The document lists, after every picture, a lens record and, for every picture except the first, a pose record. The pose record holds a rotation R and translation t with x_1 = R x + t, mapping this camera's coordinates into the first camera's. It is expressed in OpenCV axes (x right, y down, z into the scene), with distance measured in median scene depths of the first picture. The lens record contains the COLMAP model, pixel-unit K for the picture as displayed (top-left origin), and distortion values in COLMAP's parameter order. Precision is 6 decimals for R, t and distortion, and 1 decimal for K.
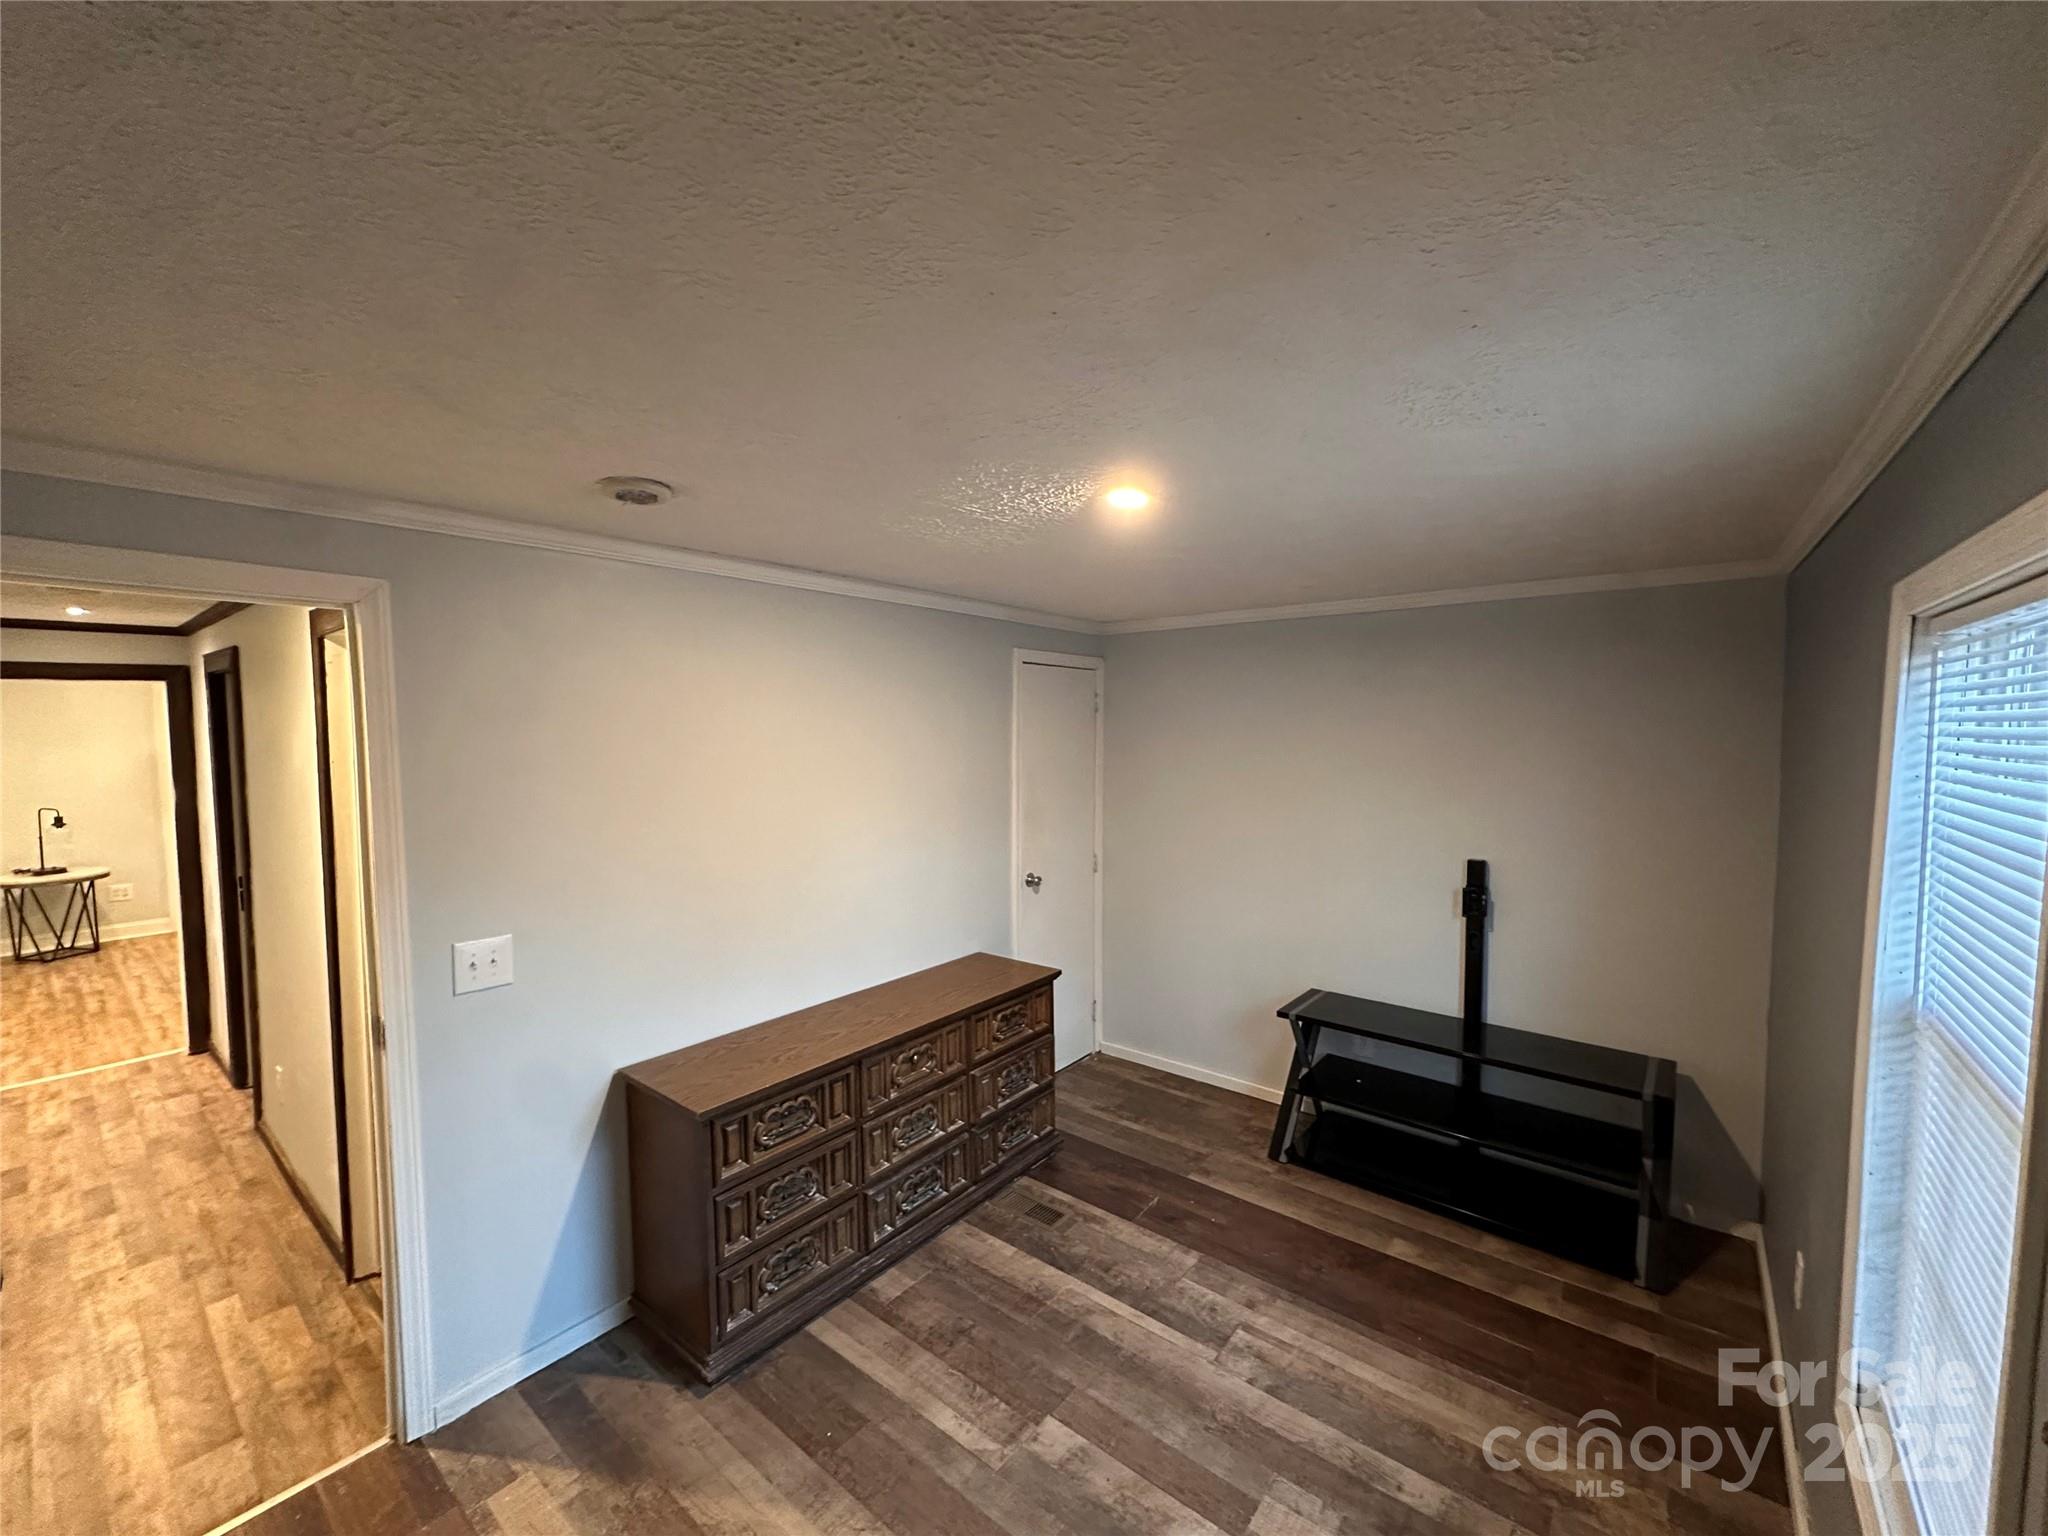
lens RADIAL K [[815.3, 0, 1025.9], [0, 815.3, 776.5], [0, 0, 1]] dist [-0.004570, 0.000790]
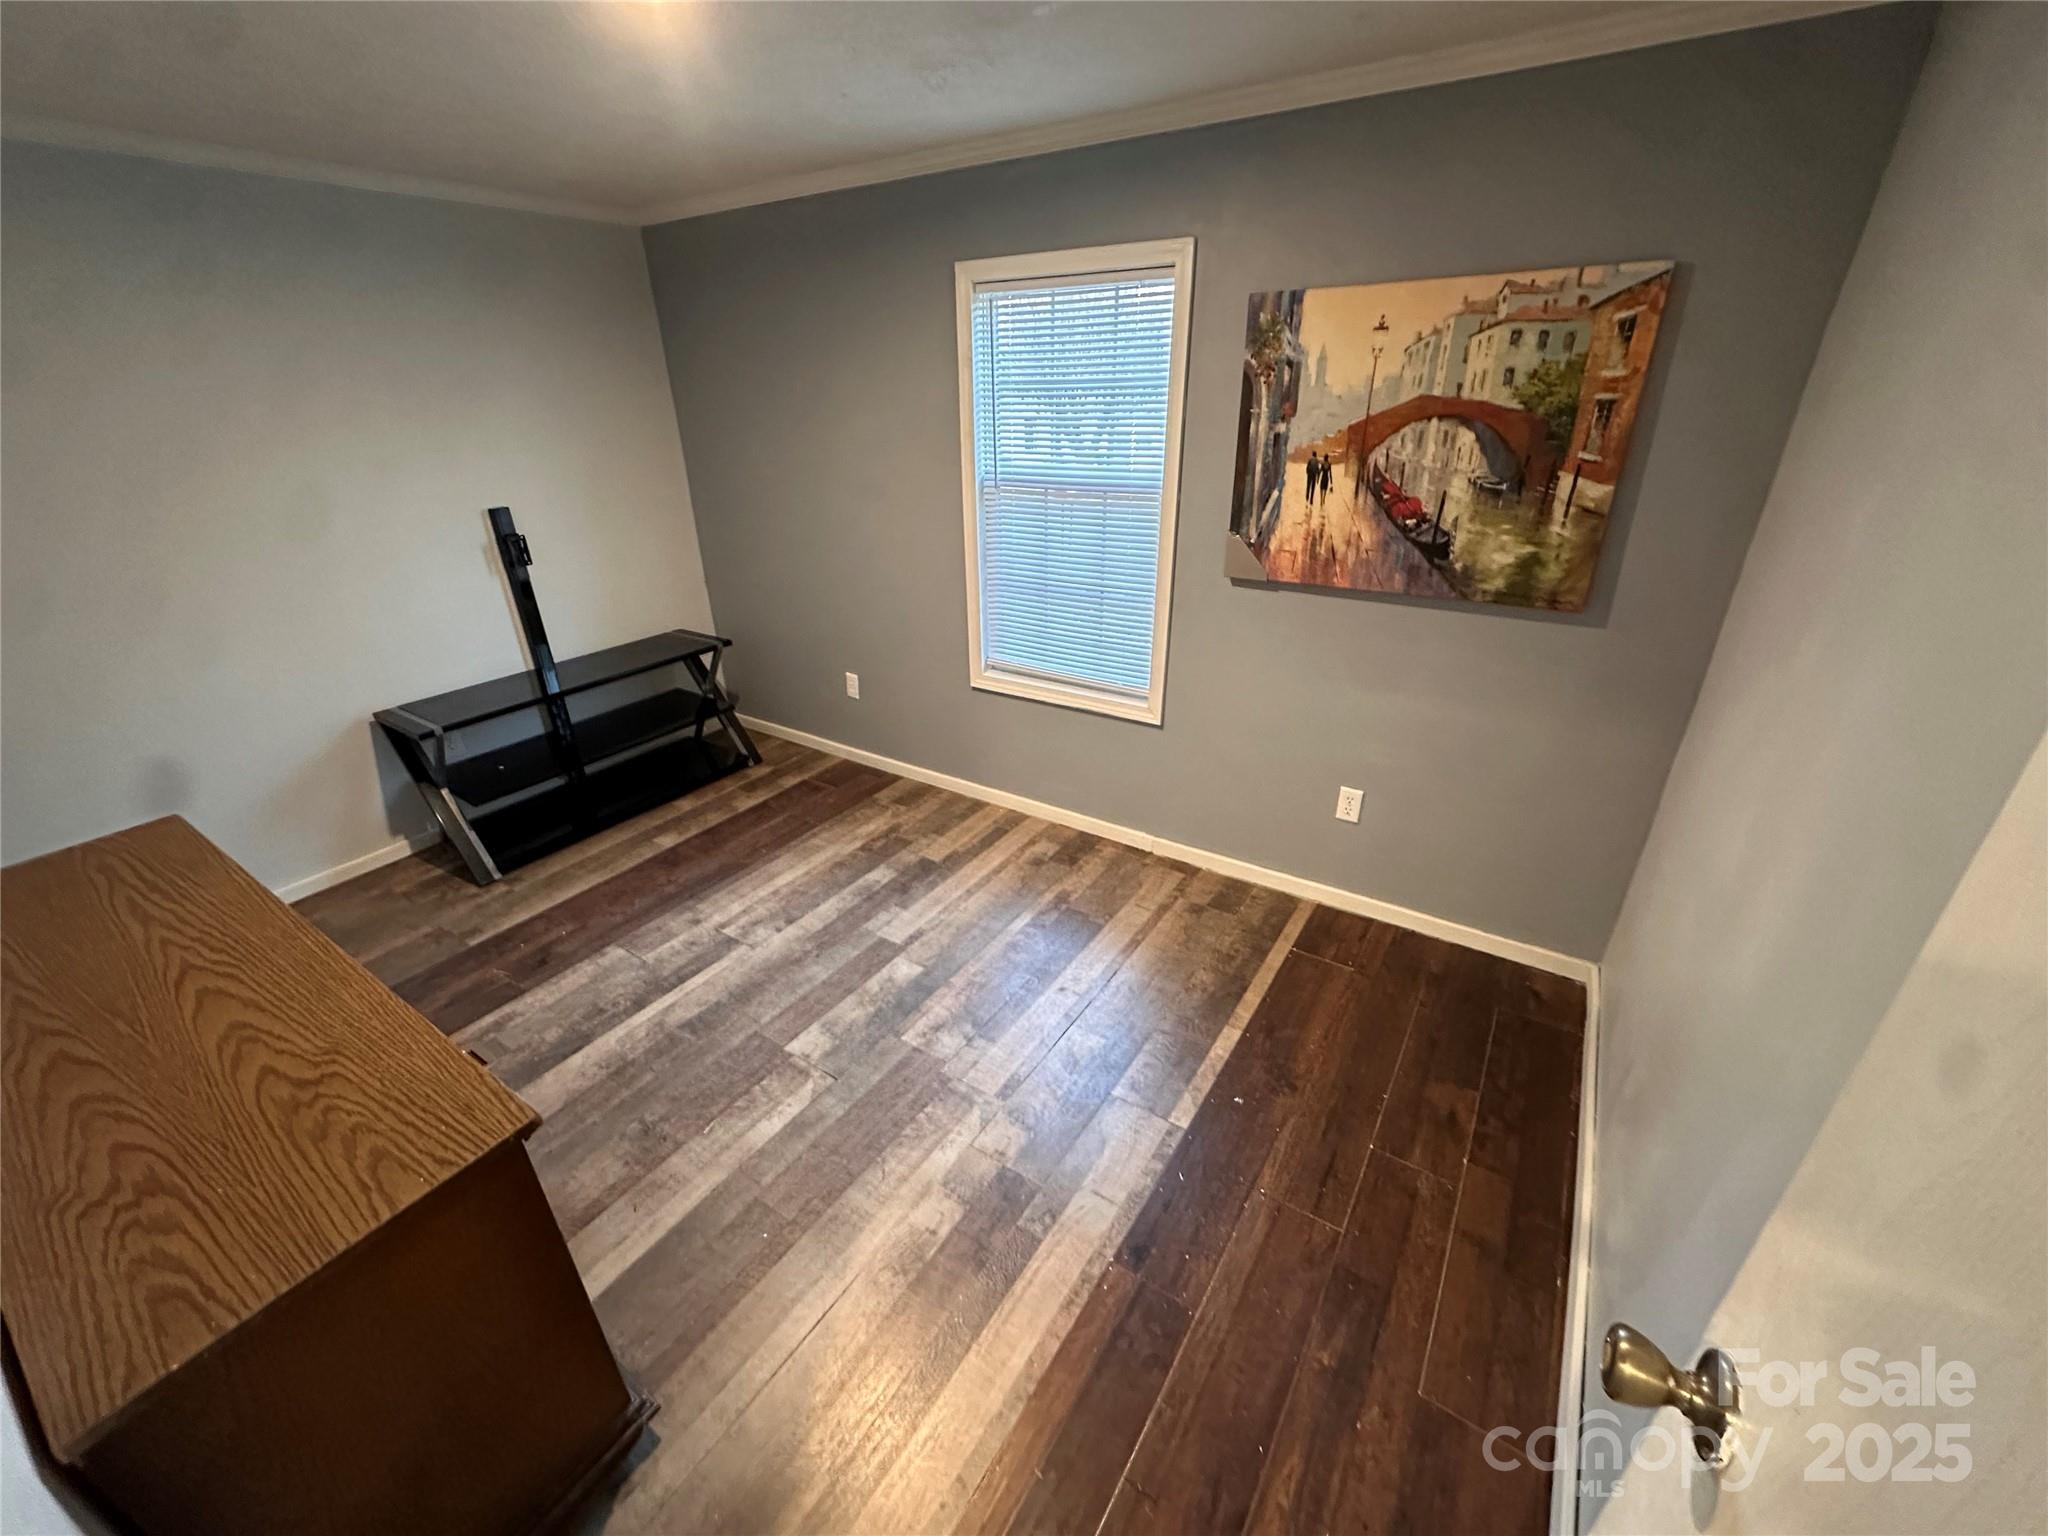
lens RADIAL K [[815.3, 0, 1021.8], [0, 815.3, 767.4], [0, 0, 1]] dist [-0.004570, 0.000790]
pose [[-0.088115, -0.426229, 0.900313, -0.671420], [0.079131, 0.897977, 0.432868, 0.011489], [-0.992962, 0.109385, -0.045397, 0.579088]]
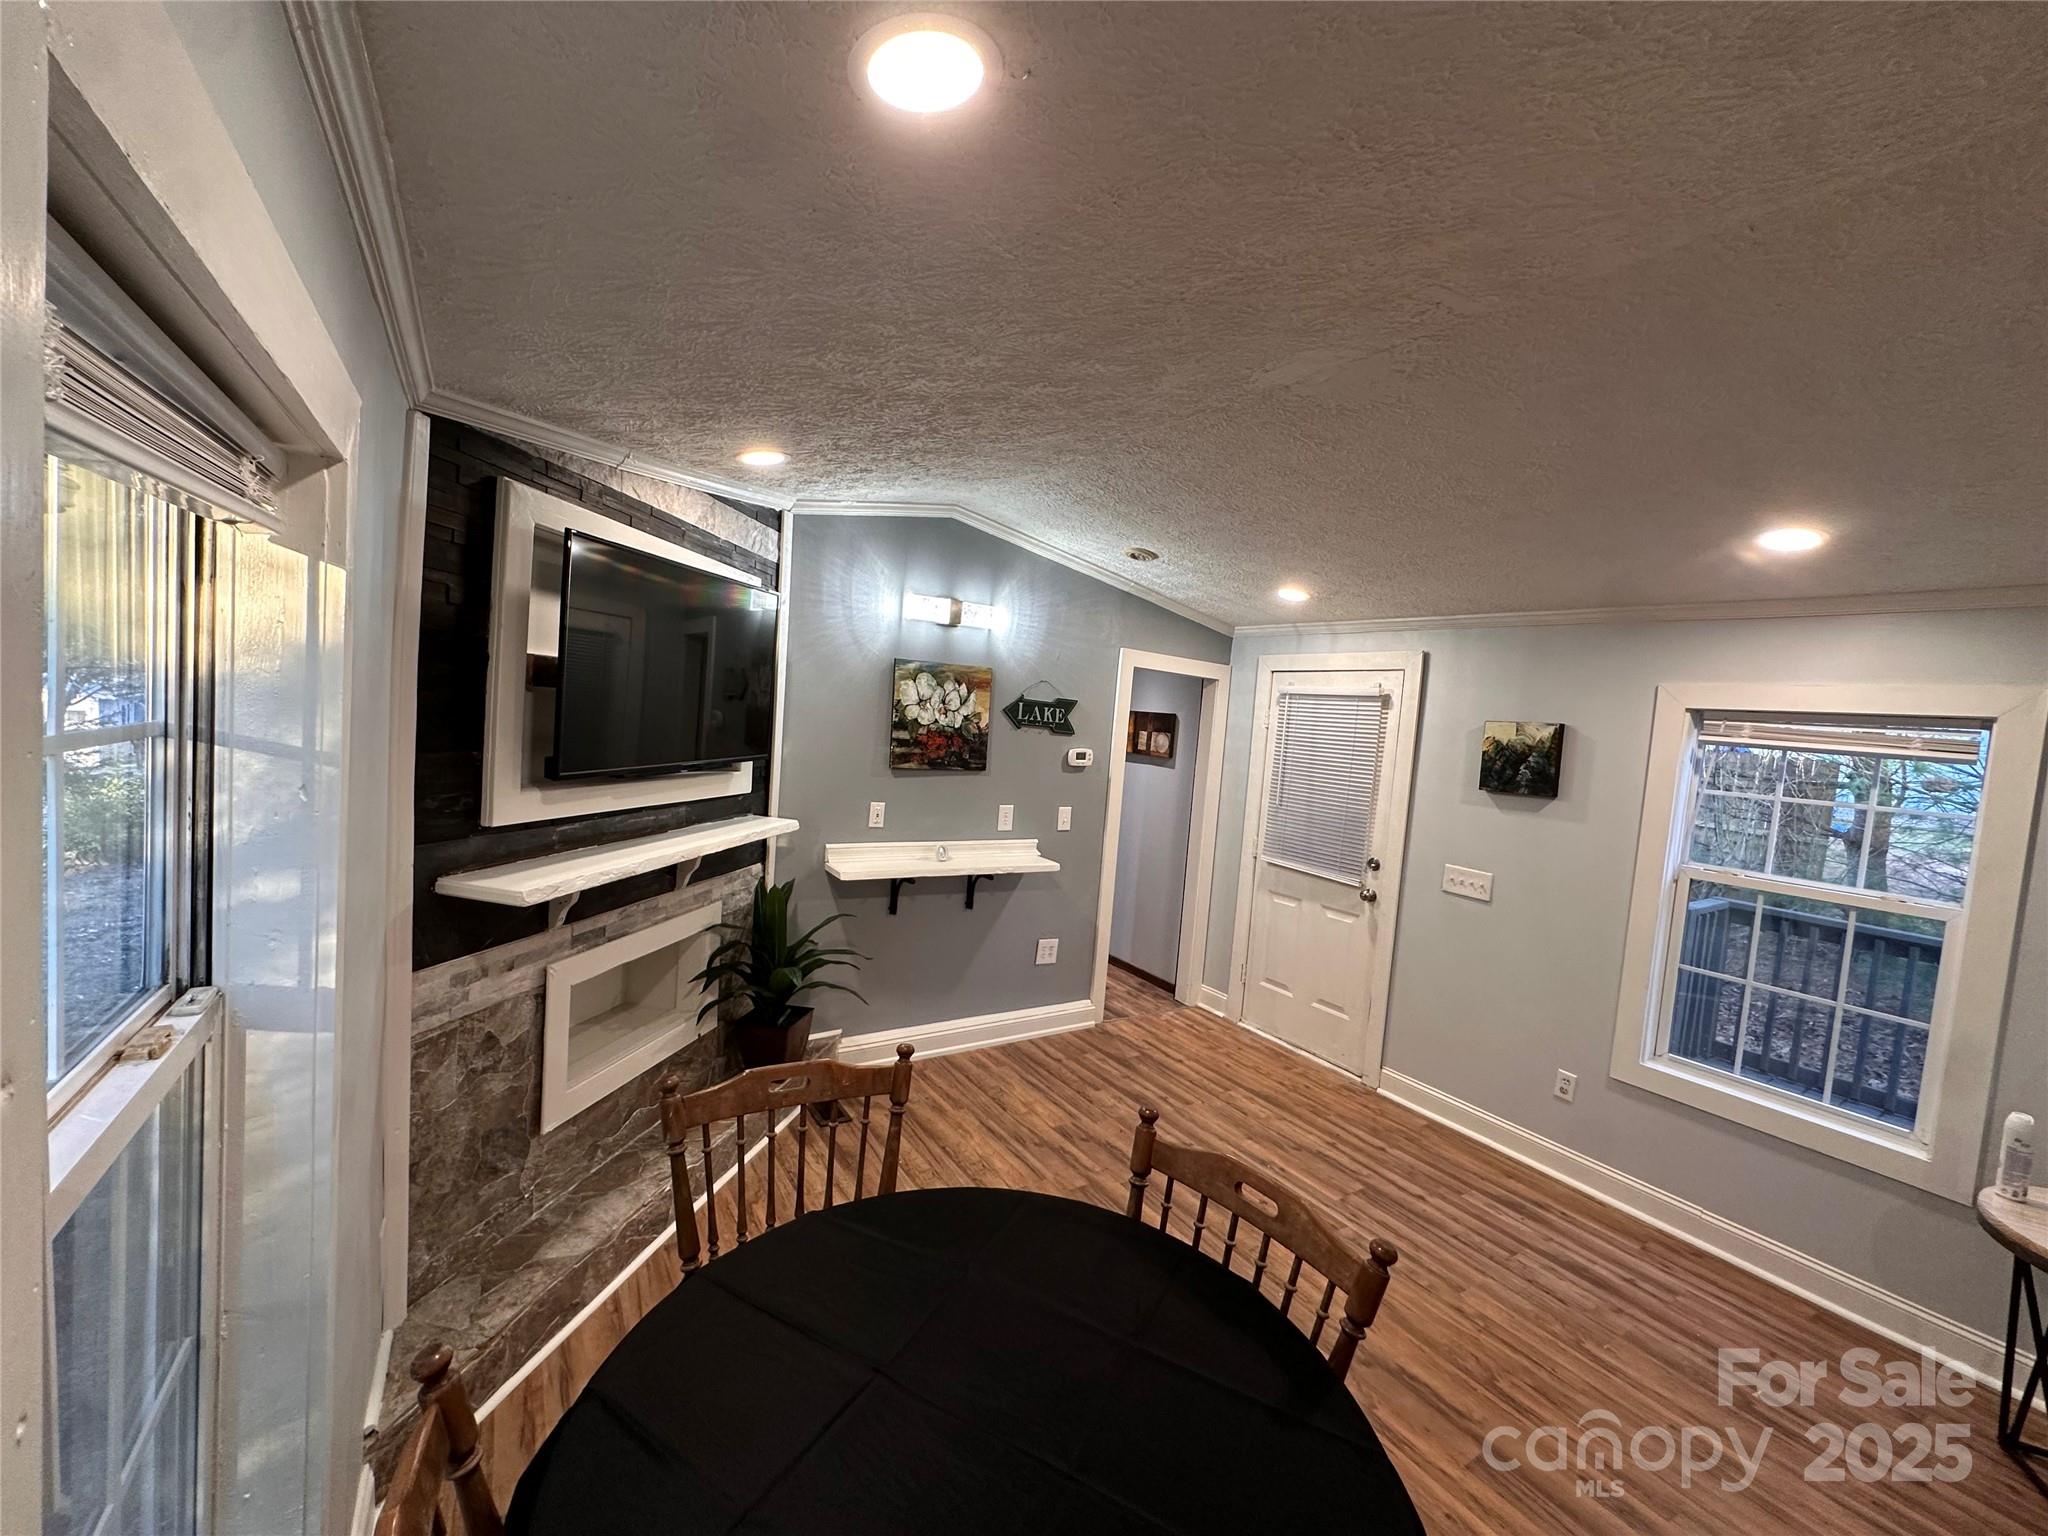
lens RADIAL K [[815.3, 0, 1025.3], [0, 815.3, 762.8], [0, 0, 1]] dist [-0.004570, 0.000790]
pose [[-0.945349, -0.089912, 0.313418, -1.983884], [-0.056817, 0.991948, 0.113190, -0.164542], [-0.321071, 0.089196, -0.942845, 3.173888]]
